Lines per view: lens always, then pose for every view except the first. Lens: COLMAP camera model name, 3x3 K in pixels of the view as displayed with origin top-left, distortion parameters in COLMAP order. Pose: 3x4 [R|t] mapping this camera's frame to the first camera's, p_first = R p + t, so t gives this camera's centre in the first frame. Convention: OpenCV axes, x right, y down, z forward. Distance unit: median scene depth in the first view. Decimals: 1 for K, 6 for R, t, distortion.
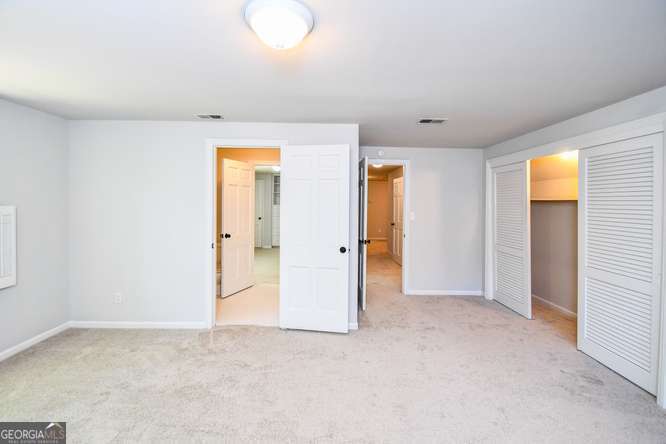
lens RADIAL K [[302.2, 0, 334.3], [0, 302.2, 206.8], [0, 0, 1]] dist [0.016430, -0.015375]
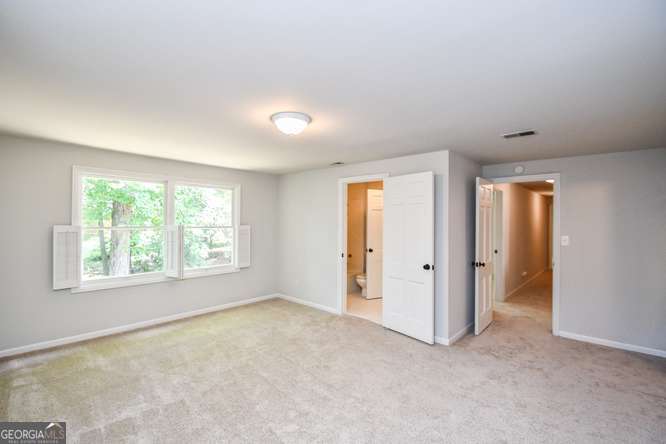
lens RADIAL K [[297.1, 0, 327.3], [0, 297.1, 220.6], [0, 0, 1]] dist [0.017466, -0.014421]
pose [[0.729090, -0.008343, -0.684367, 0.480006], [-0.011447, 0.999637, -0.024382, 0.004056], [0.684322, 0.025611, 0.728730, -0.042772]]
